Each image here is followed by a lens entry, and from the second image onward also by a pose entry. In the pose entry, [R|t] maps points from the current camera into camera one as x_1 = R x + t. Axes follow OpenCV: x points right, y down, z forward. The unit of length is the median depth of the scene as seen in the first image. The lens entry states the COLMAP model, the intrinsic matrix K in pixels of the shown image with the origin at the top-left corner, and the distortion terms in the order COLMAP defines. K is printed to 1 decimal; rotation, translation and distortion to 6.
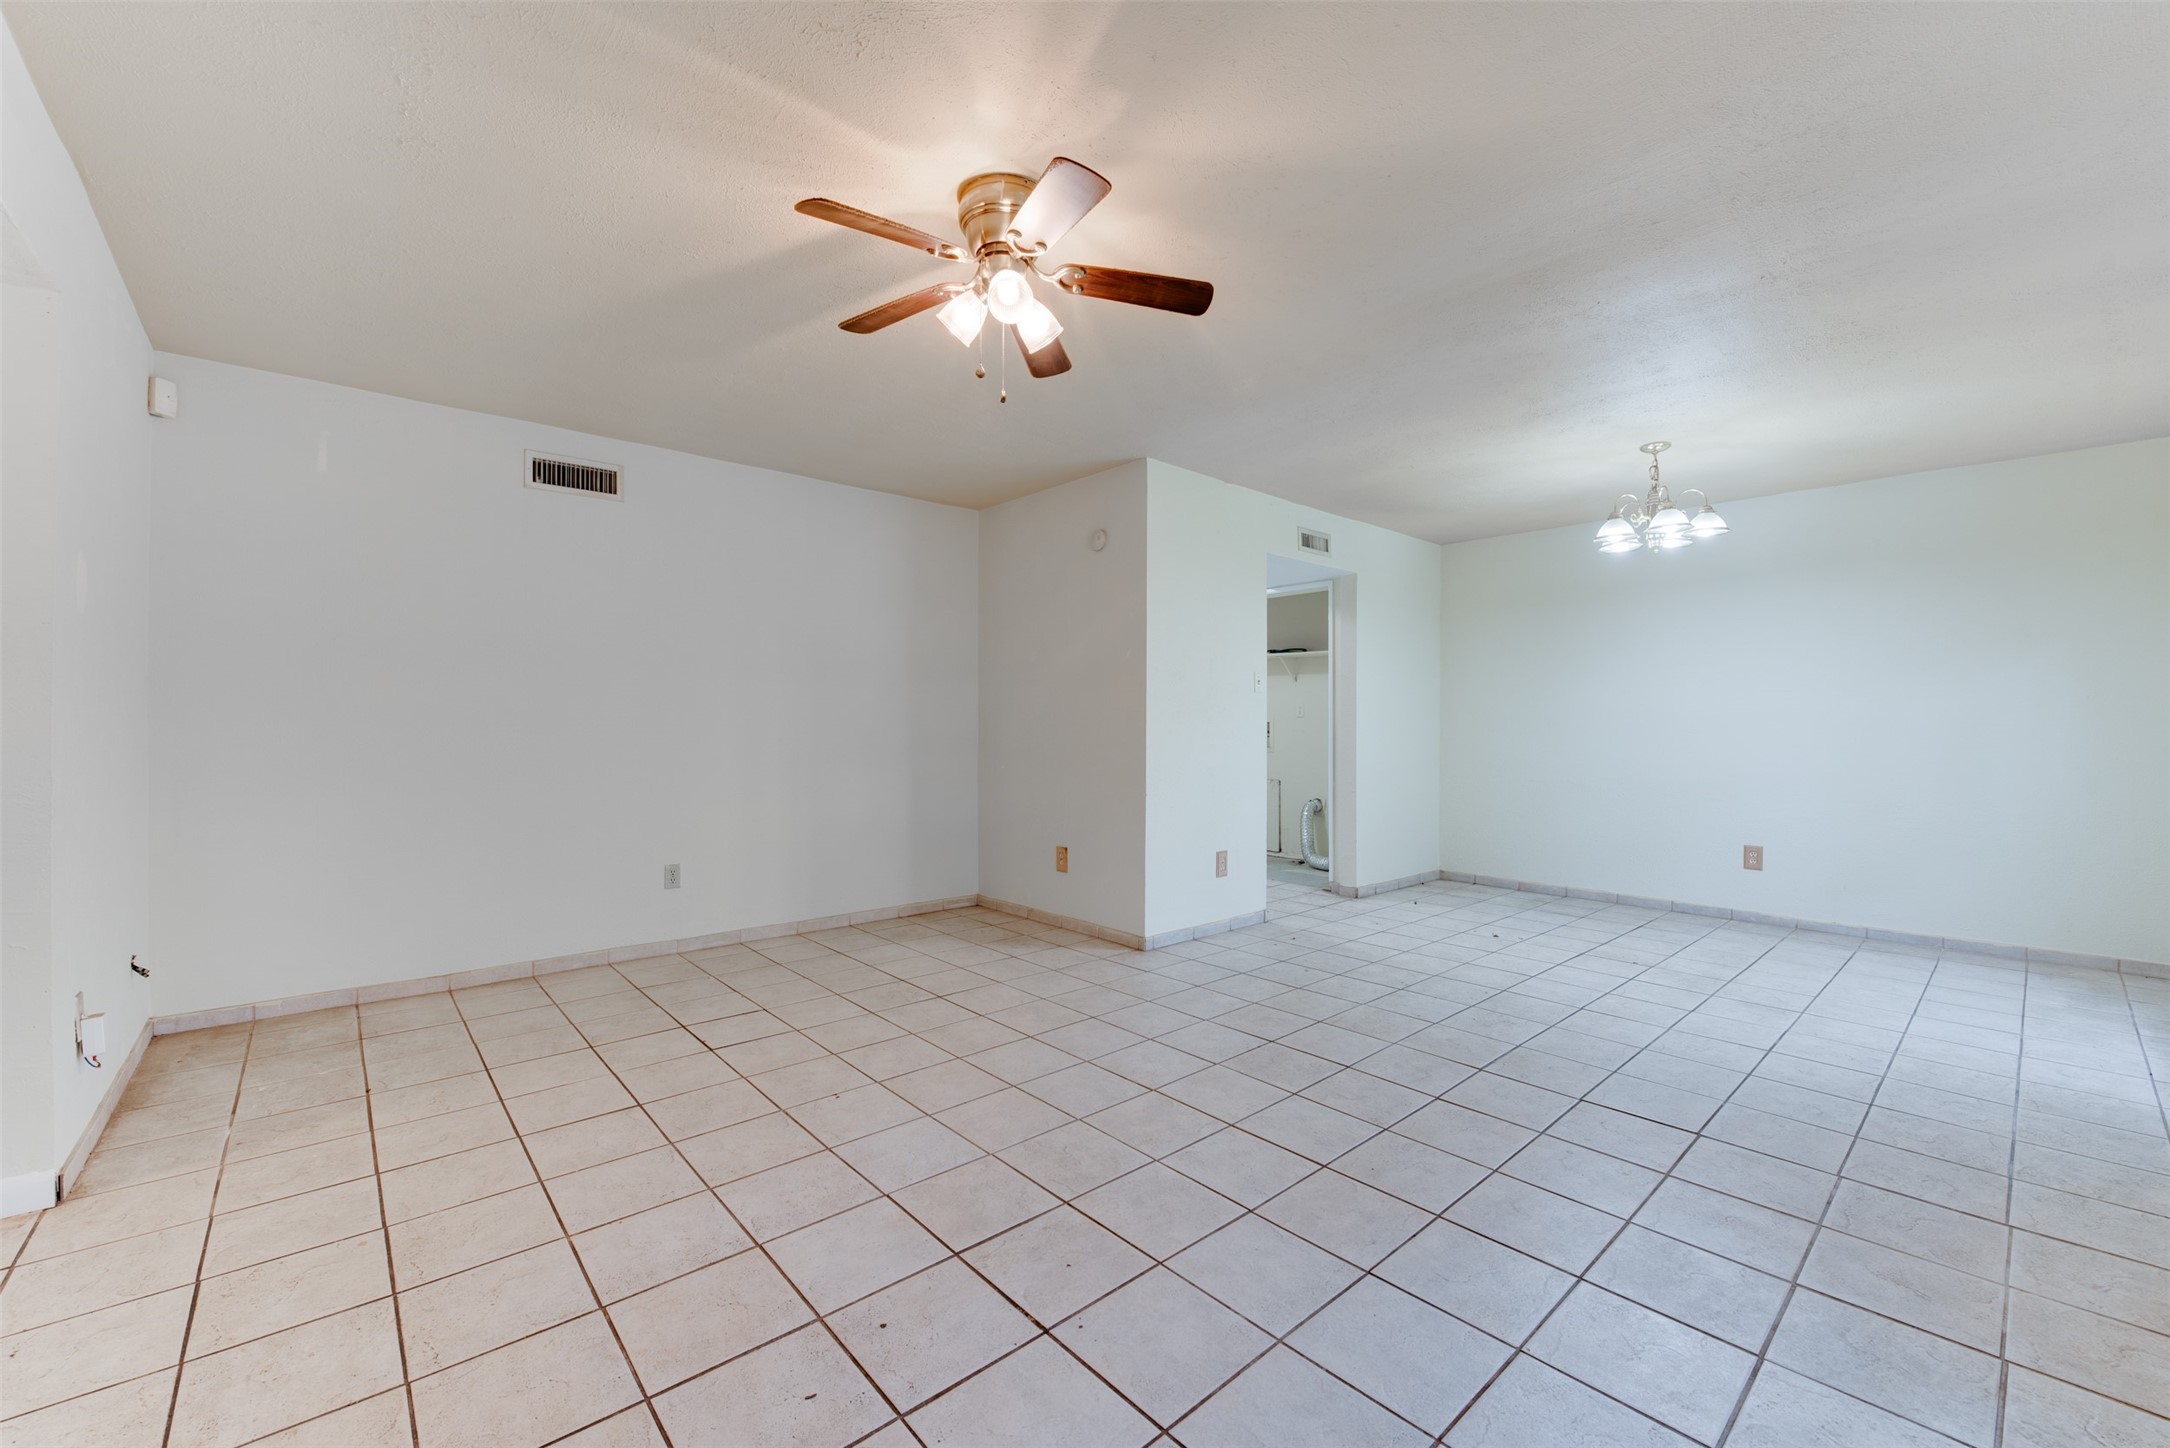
lens RADIAL K [[865.6, 0, 1089.2], [0, 865.6, 722.1], [0, 0, 1]] dist [-0.015497, -0.002207]
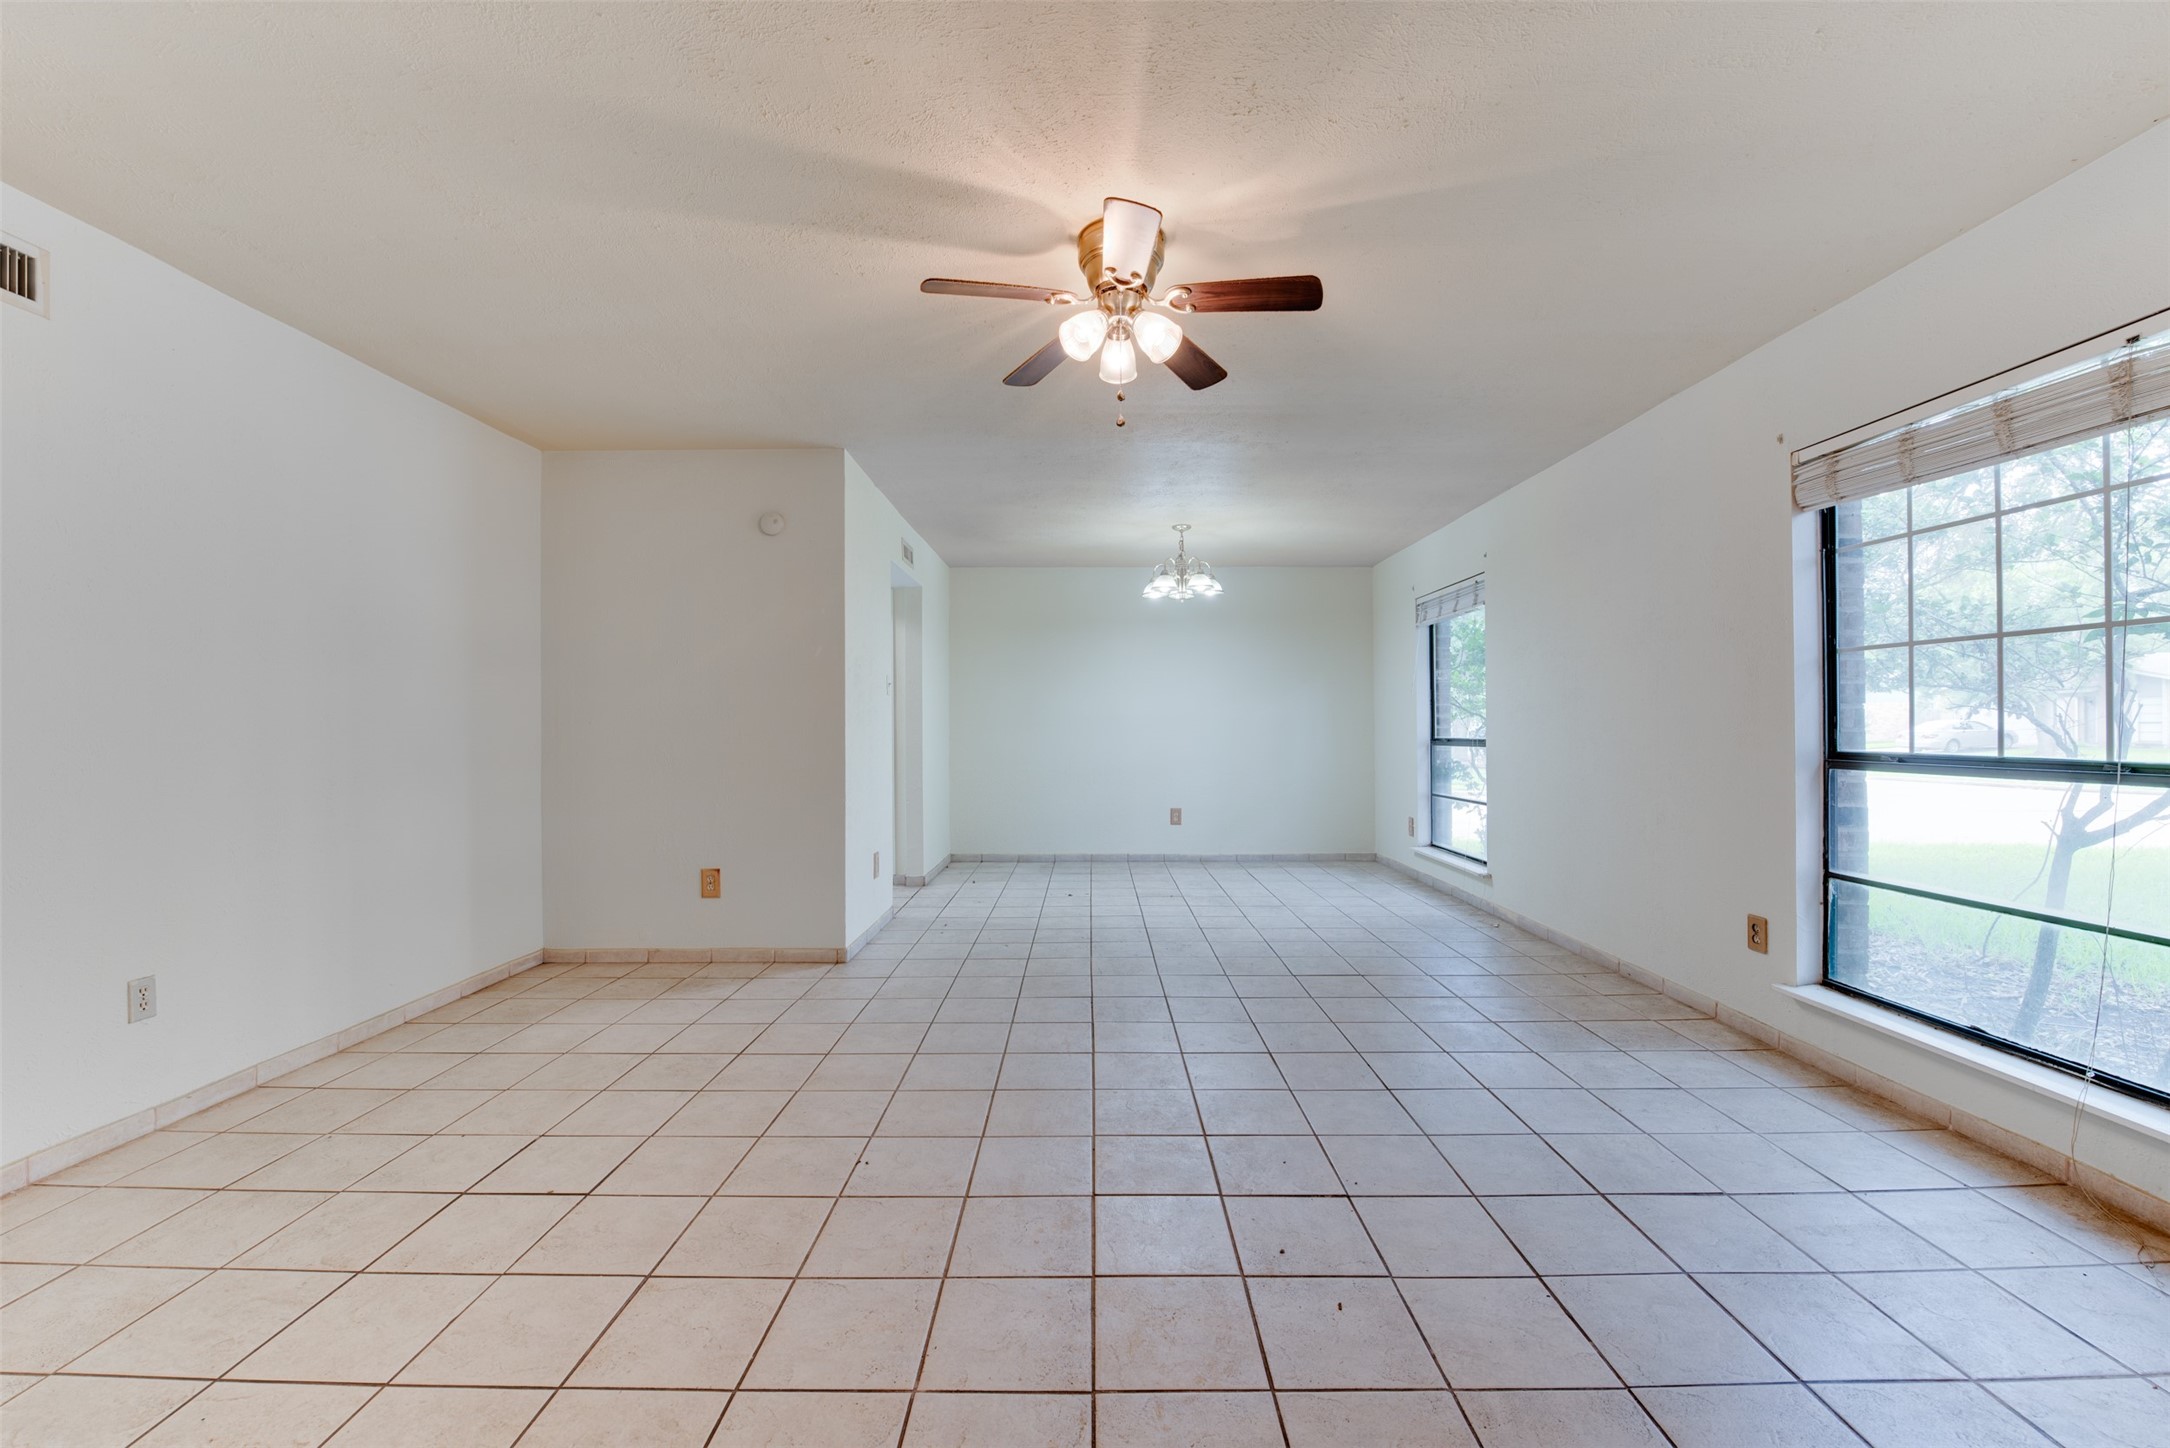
lens RADIAL K [[865.6, 0, 1089.2], [0, 865.6, 722.1], [0, 0, 1]] dist [-0.015497, -0.002207]
pose [[0.665666, -0.002368, 0.746246, -0.443108], [0.003841, 0.999993, -0.000253, -0.000978], [-0.746240, 0.003035, 0.665670, 0.149247]]
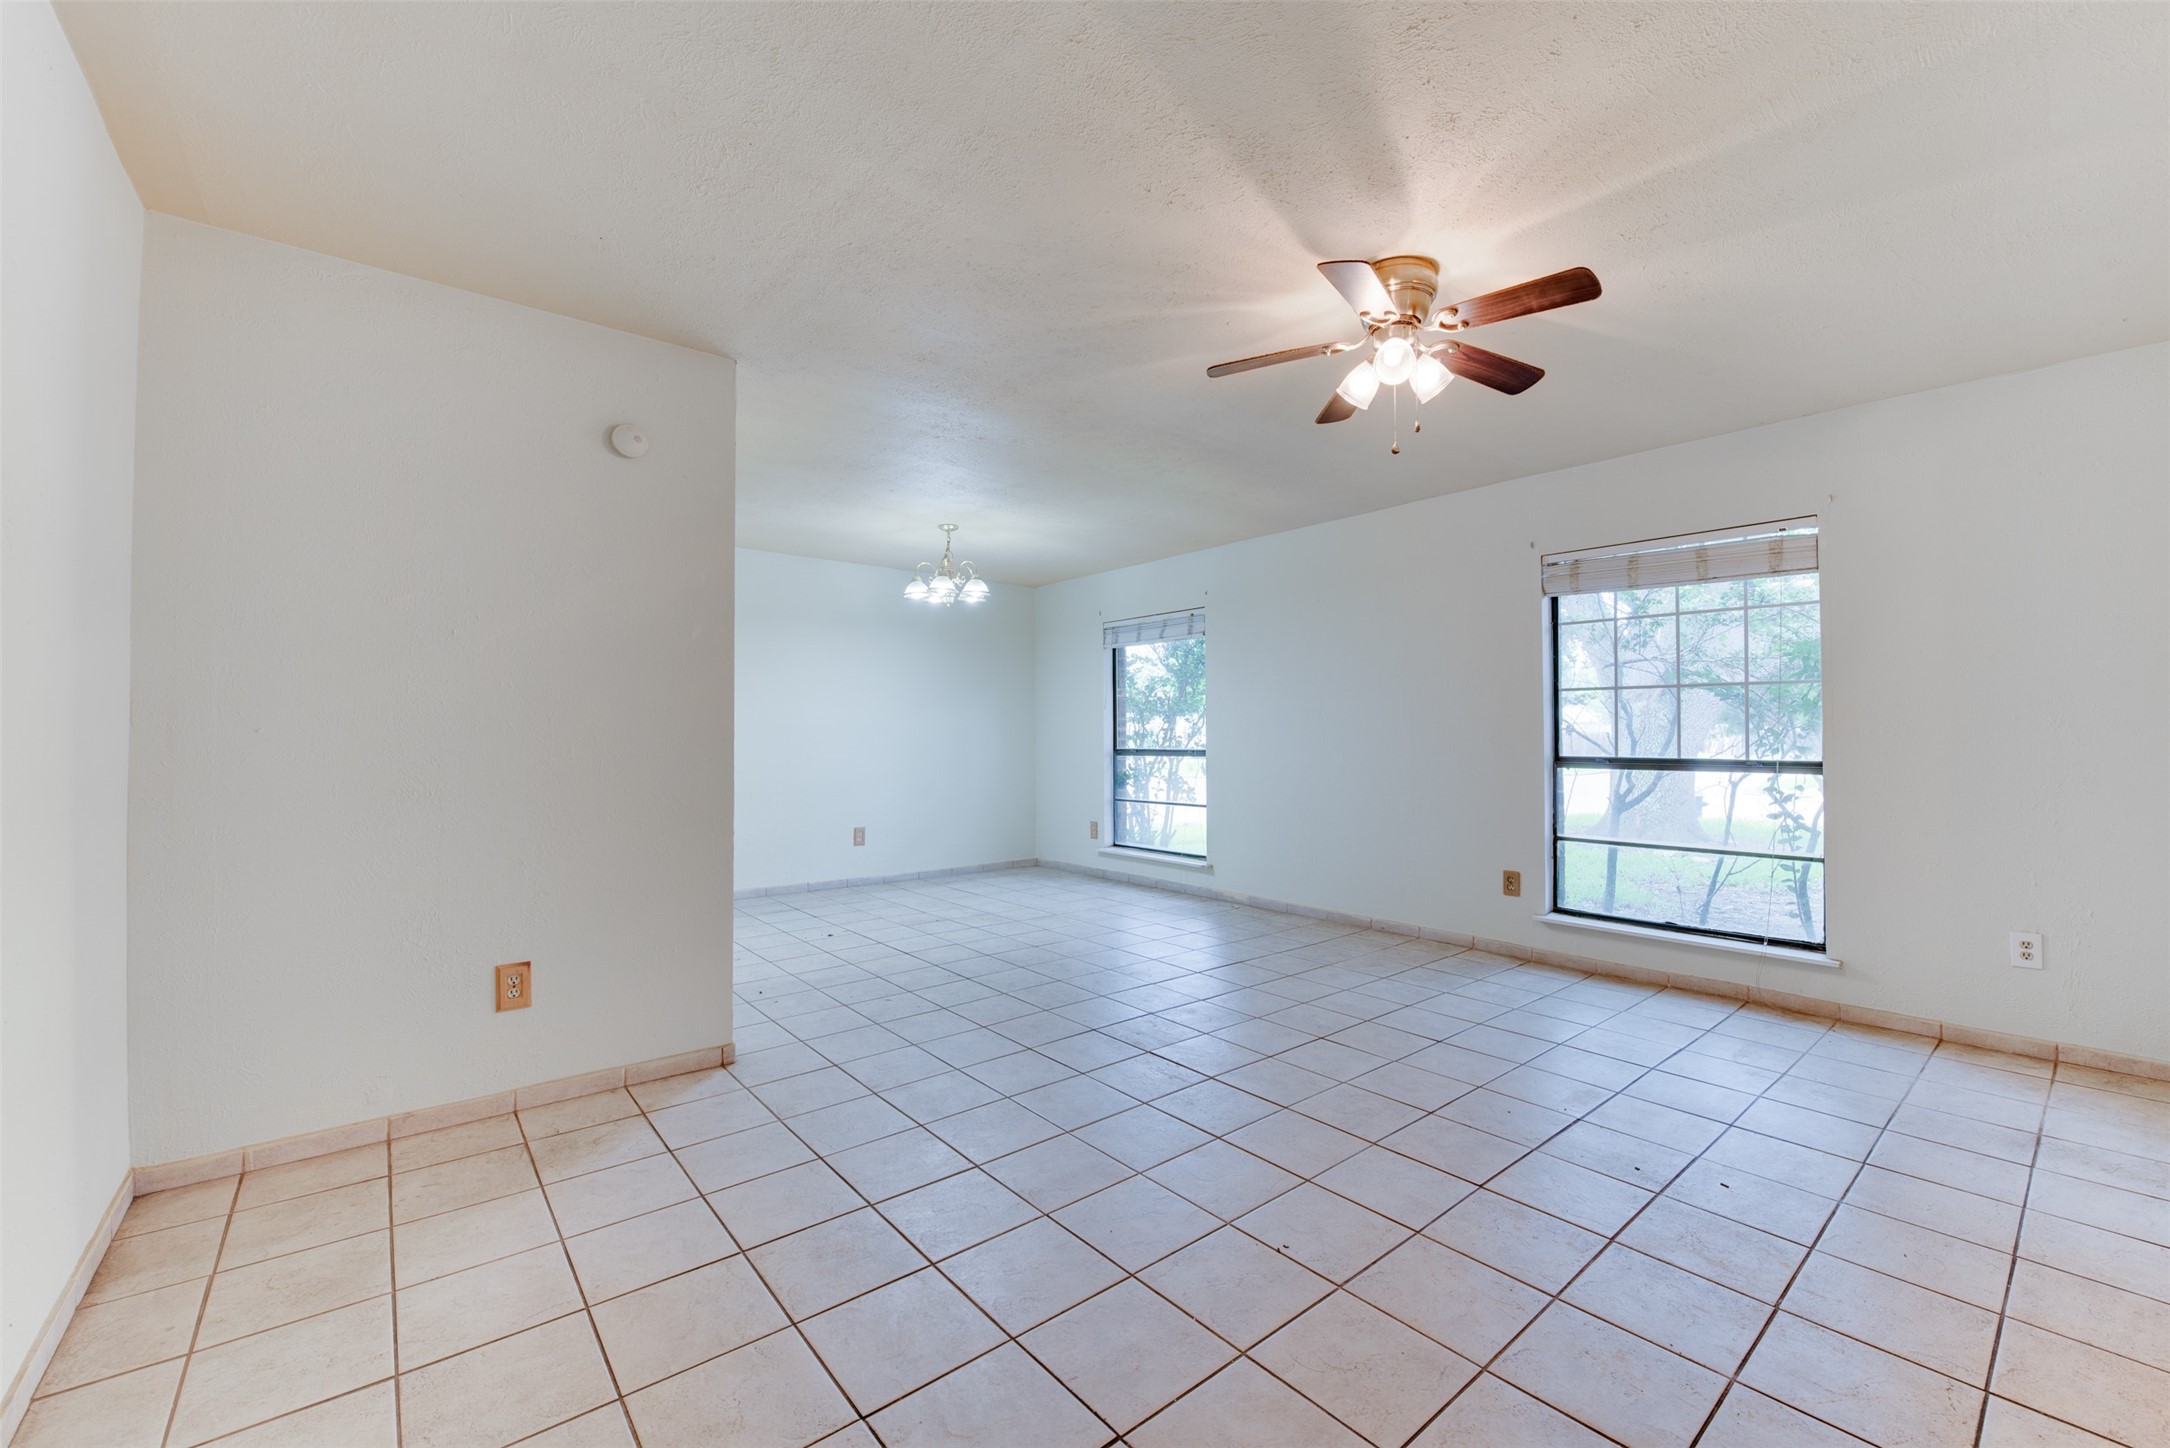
lens RADIAL K [[865.6, 0, 1089.2], [0, 865.6, 722.1], [0, 0, 1]] dist [-0.015497, -0.002207]
pose [[0.037527, 0.012607, 0.999216, -0.588627], [-0.002580, 0.999918, -0.012519, -0.002300], [-0.999292, -0.002108, 0.037556, 0.645787]]
